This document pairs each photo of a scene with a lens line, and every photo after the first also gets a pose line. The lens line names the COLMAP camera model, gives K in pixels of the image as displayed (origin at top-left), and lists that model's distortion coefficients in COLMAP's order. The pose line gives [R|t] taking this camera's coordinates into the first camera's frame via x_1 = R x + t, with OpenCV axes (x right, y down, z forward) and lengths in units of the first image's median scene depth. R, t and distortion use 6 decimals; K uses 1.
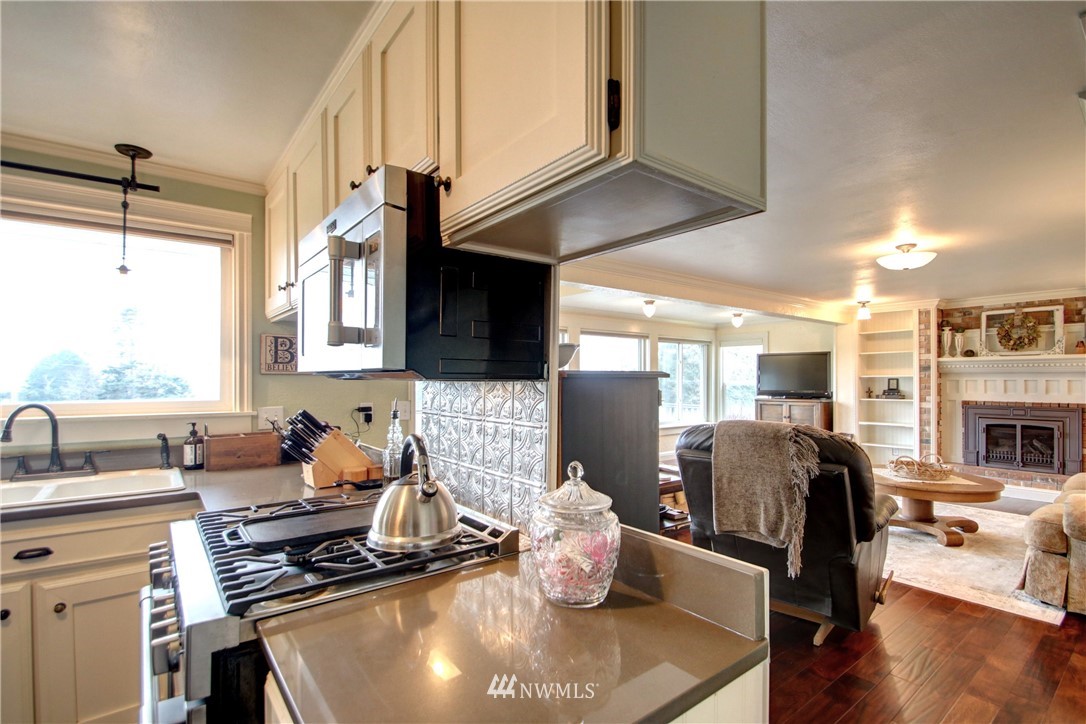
lens RADIAL K [[506.8, 0, 551.6], [0, 506.8, 373.0], [0, 0, 1]] dist [0.004325, -0.010997]
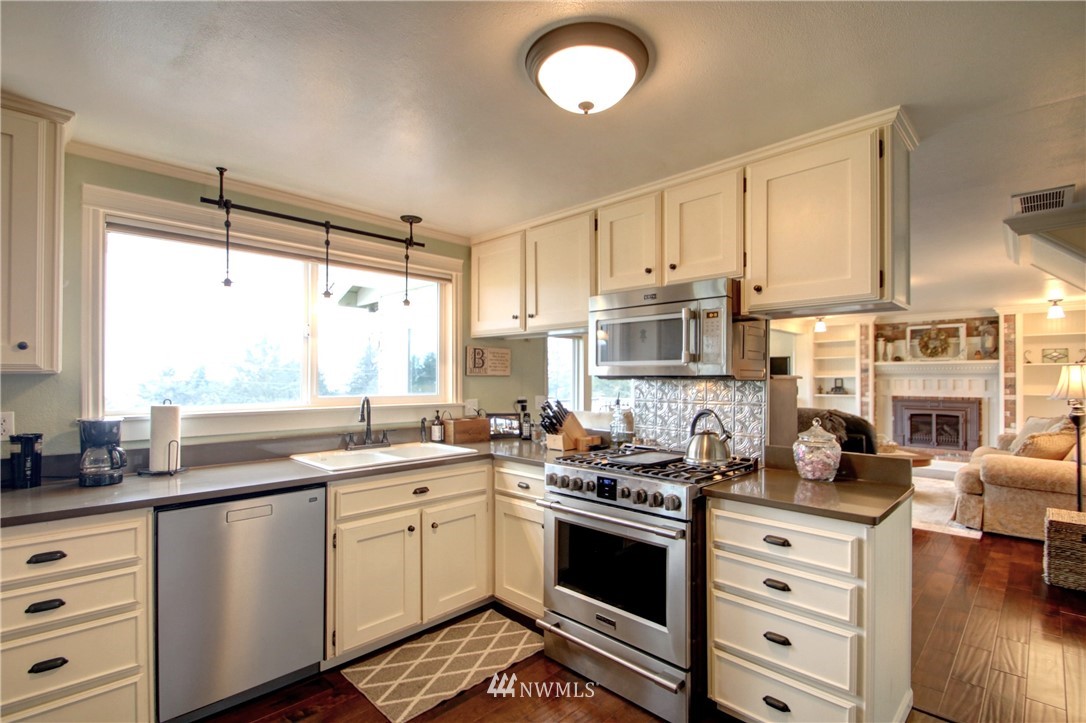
lens RADIAL K [[506.8, 0, 545.5], [0, 506.8, 372.1], [0, 0, 1]] dist [0.004325, -0.010997]
pose [[0.992042, 0.002407, 0.125881, -0.238378], [-0.002446, 0.999997, 0.000150, -0.003494], [-0.125881, -0.000457, 0.992045, -0.174932]]
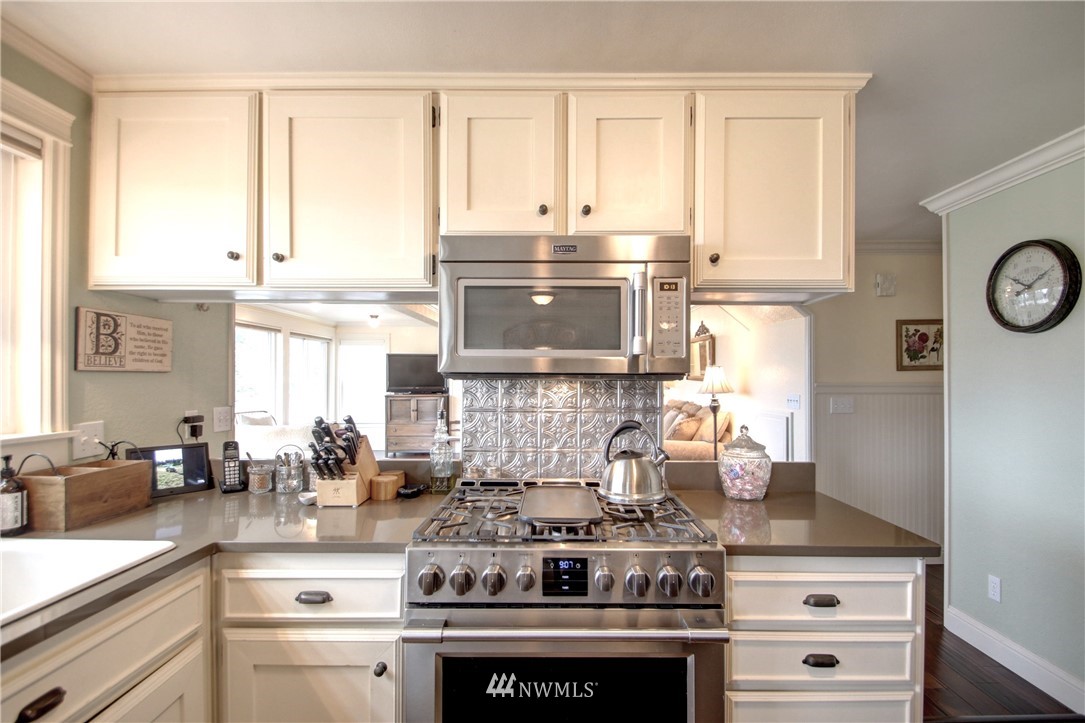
lens RADIAL K [[506.3, 0, 548.3], [0, 506.3, 374.0], [0, 0, 1]] dist [0.004325, -0.010997]
pose [[0.623543, 0.004905, 0.781774, -0.311604], [-0.010897, 0.999938, 0.002417, -0.000764], [-0.781713, -0.010026, 0.623558, 0.067958]]
